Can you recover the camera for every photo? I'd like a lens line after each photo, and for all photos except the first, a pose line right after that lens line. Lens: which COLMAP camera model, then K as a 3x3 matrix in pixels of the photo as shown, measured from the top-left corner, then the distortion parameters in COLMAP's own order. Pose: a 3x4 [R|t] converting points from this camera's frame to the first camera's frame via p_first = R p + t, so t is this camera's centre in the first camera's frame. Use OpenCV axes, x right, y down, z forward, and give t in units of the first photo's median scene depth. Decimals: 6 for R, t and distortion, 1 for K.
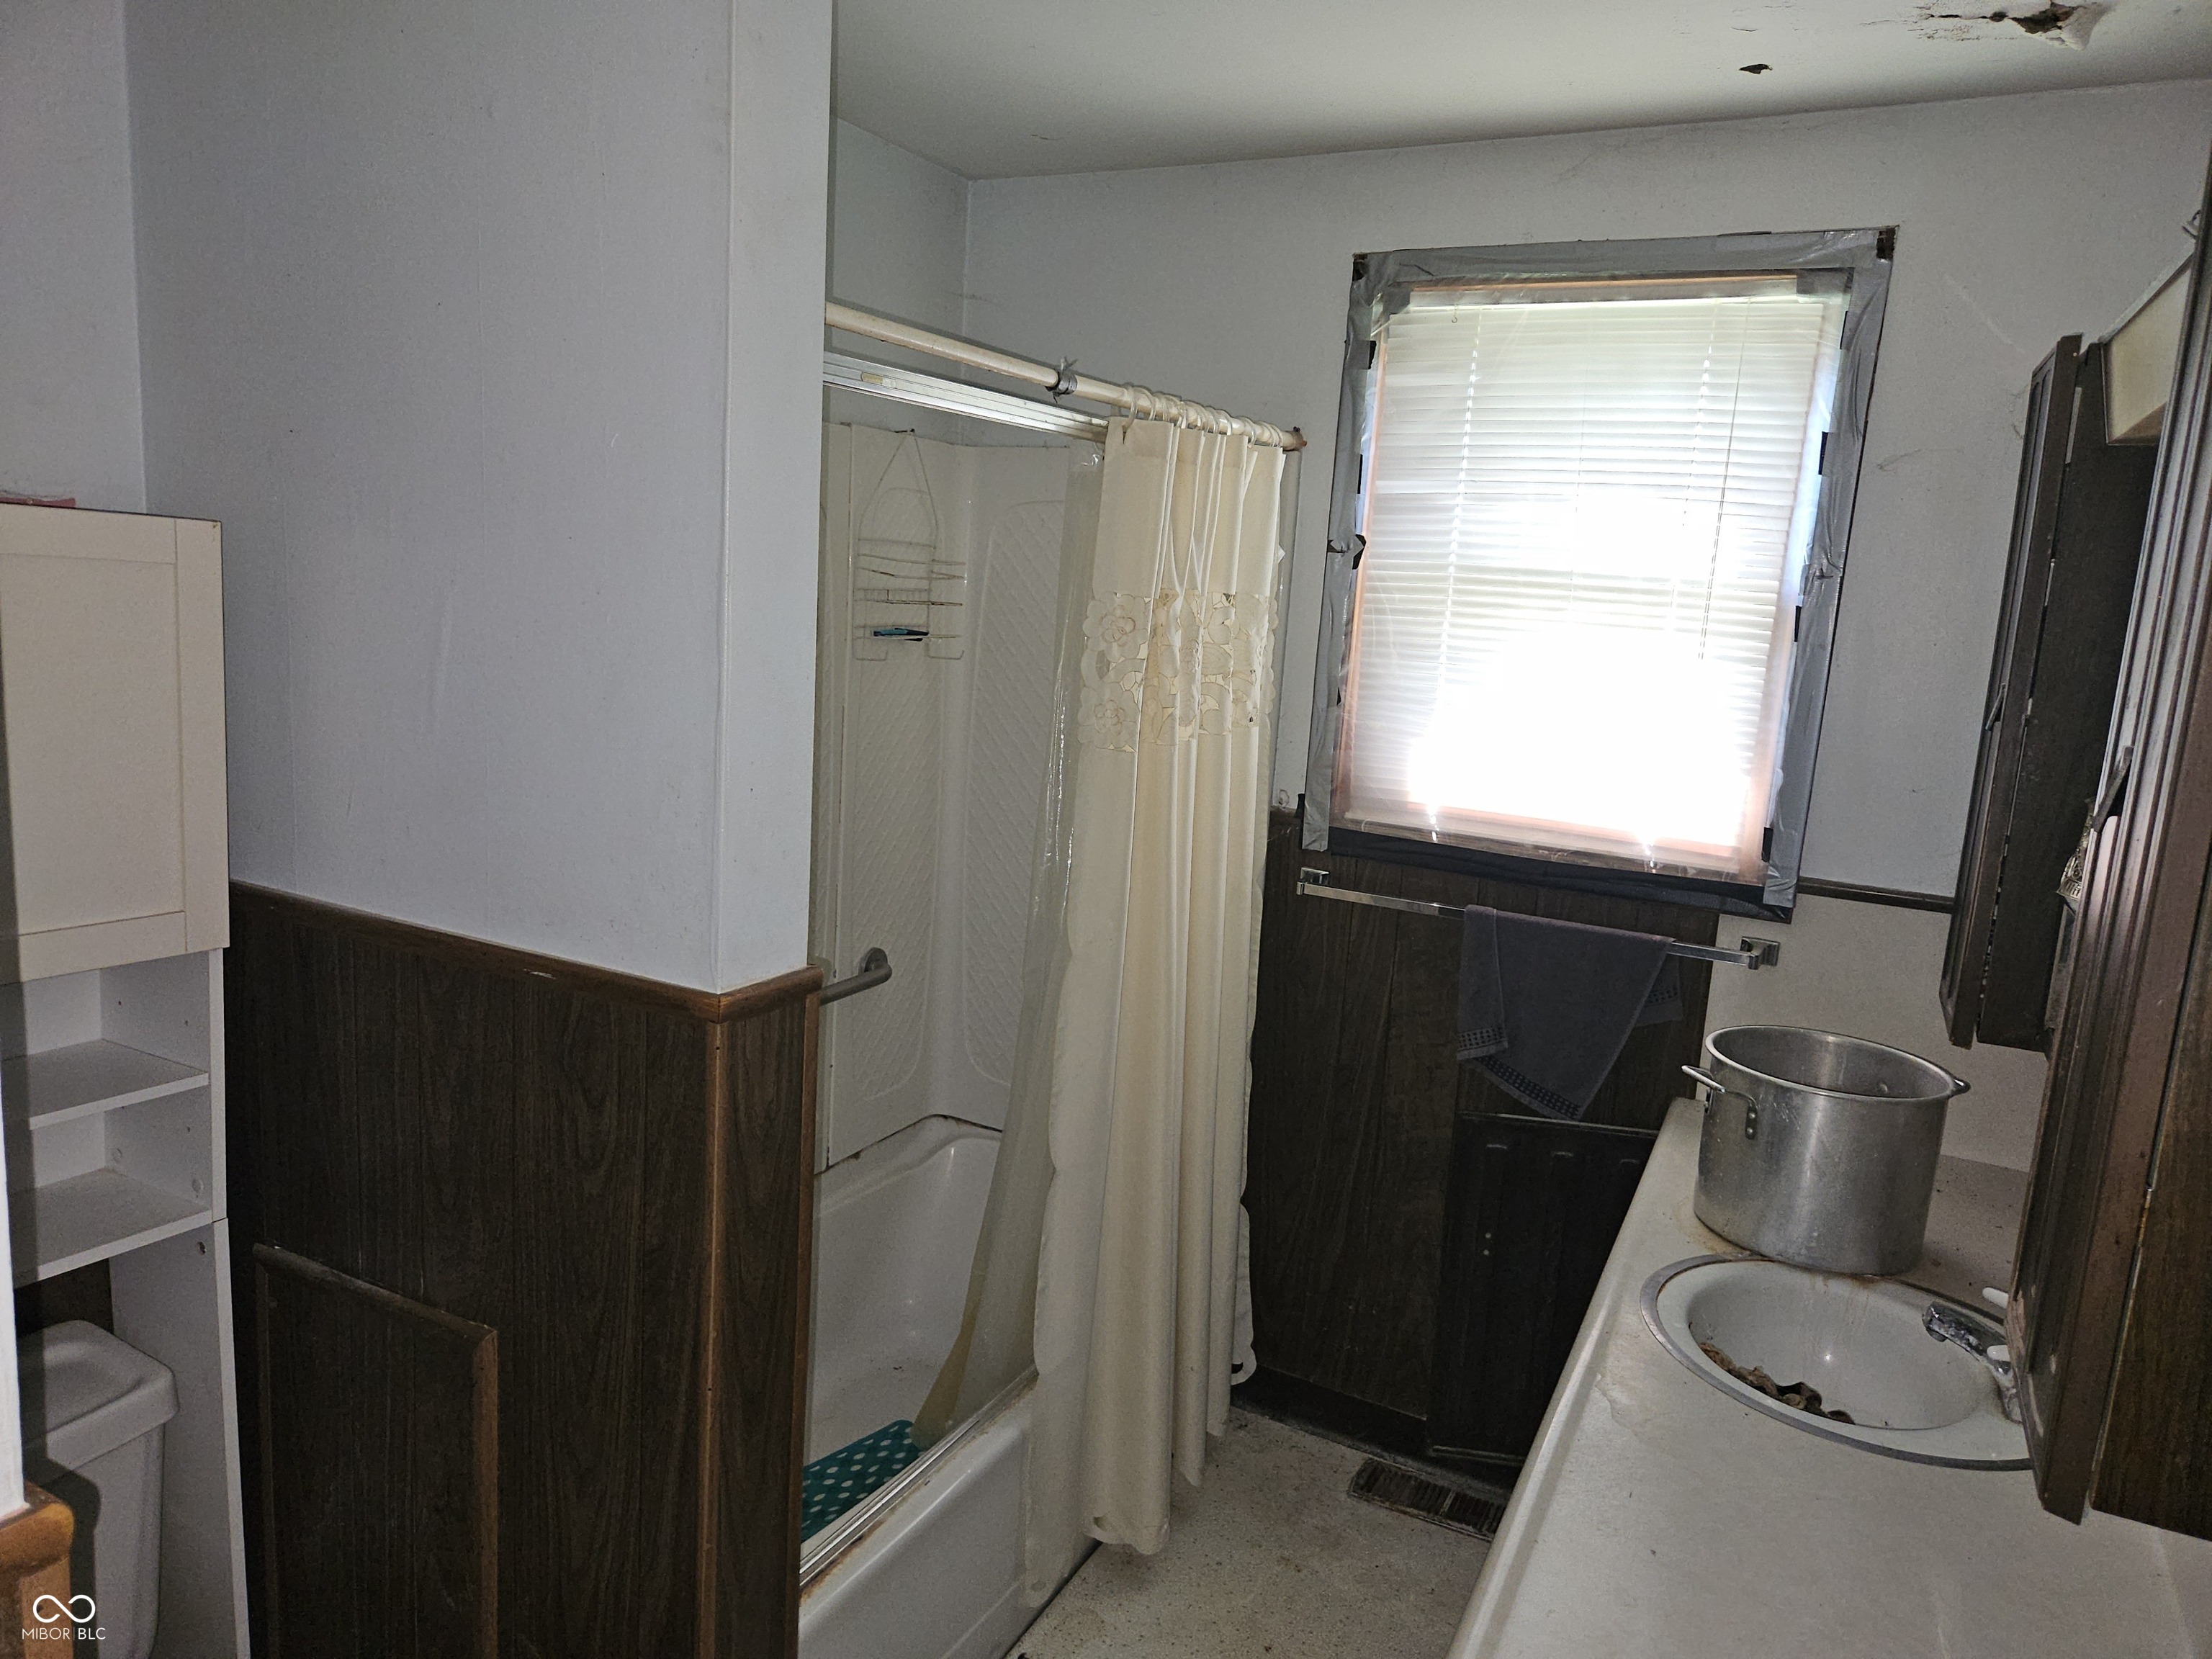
lens RADIAL K [[1488.6, 0, 1099.6], [0, 1488.6, 821.3], [0, 0, 1]] dist [0.061087, -0.045941]
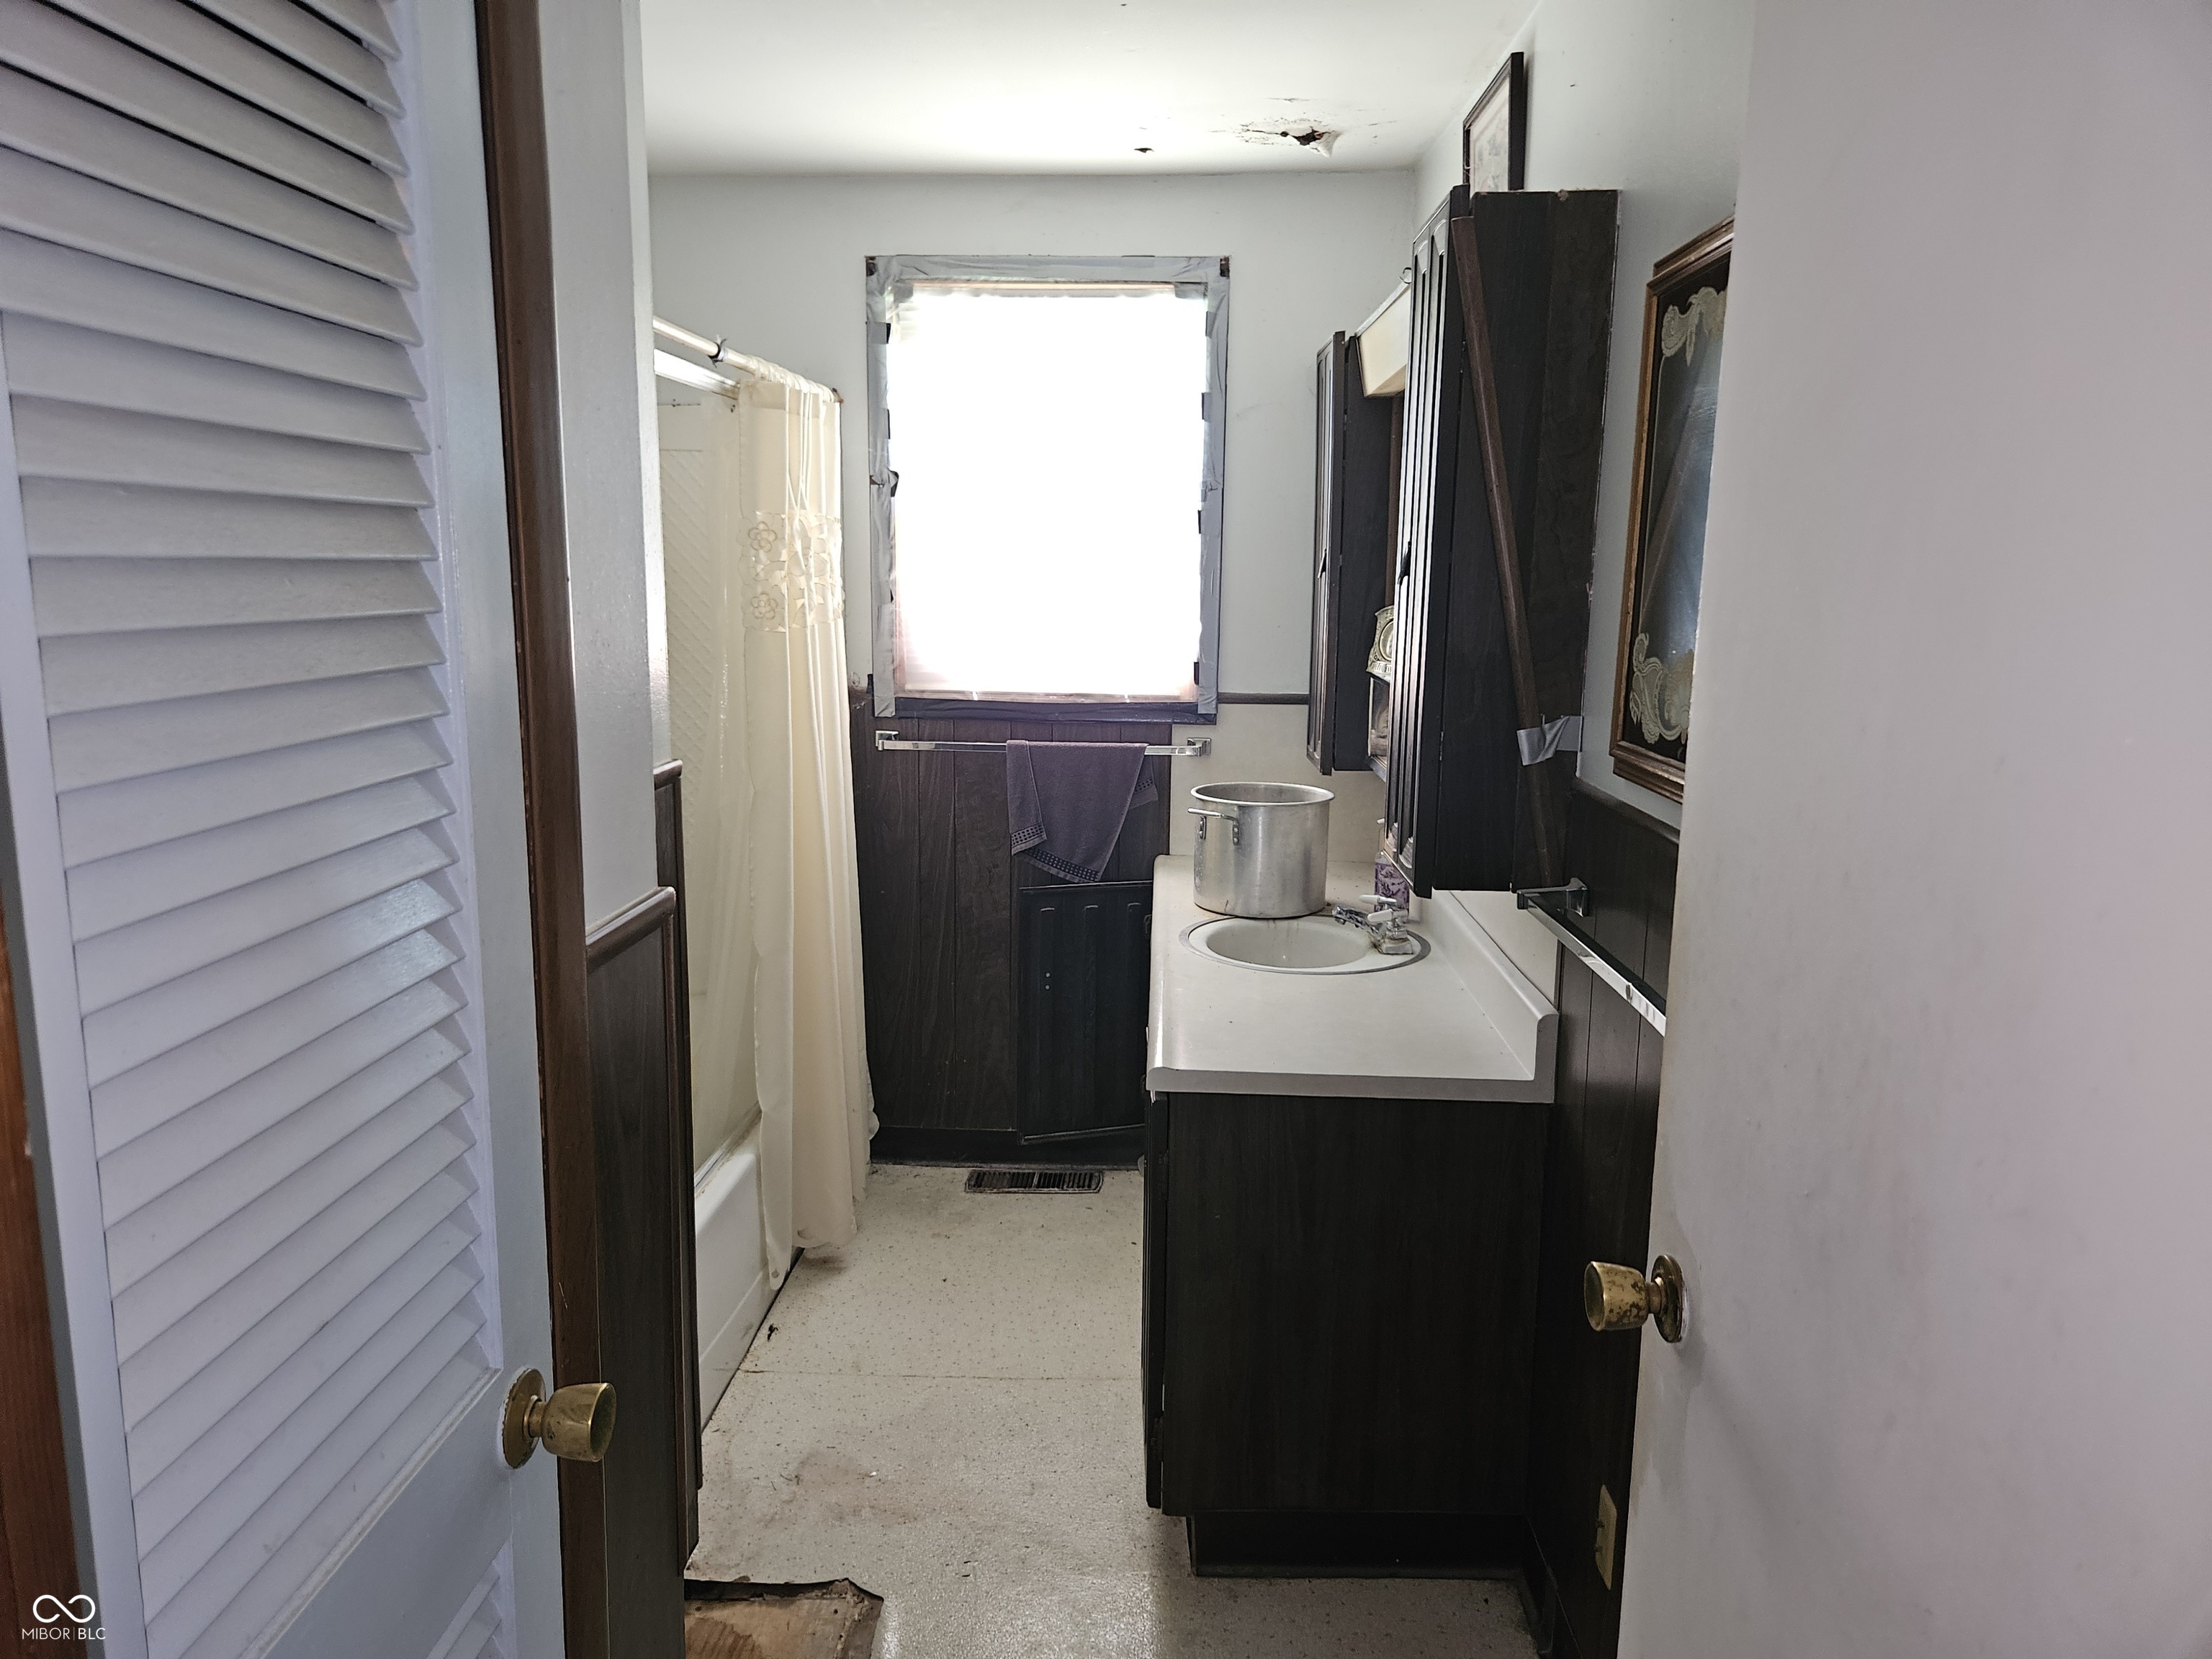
lens RADIAL K [[1488.6, 0, 1099.6], [0, 1488.6, 821.3], [0, 0, 1]] dist [0.061087, -0.045941]
pose [[0.908064, -0.121366, 0.400863, -0.239424], [0.114176, 0.992578, 0.041874, 0.084608], [-0.402969, 0.007745, 0.915181, -0.290934]]
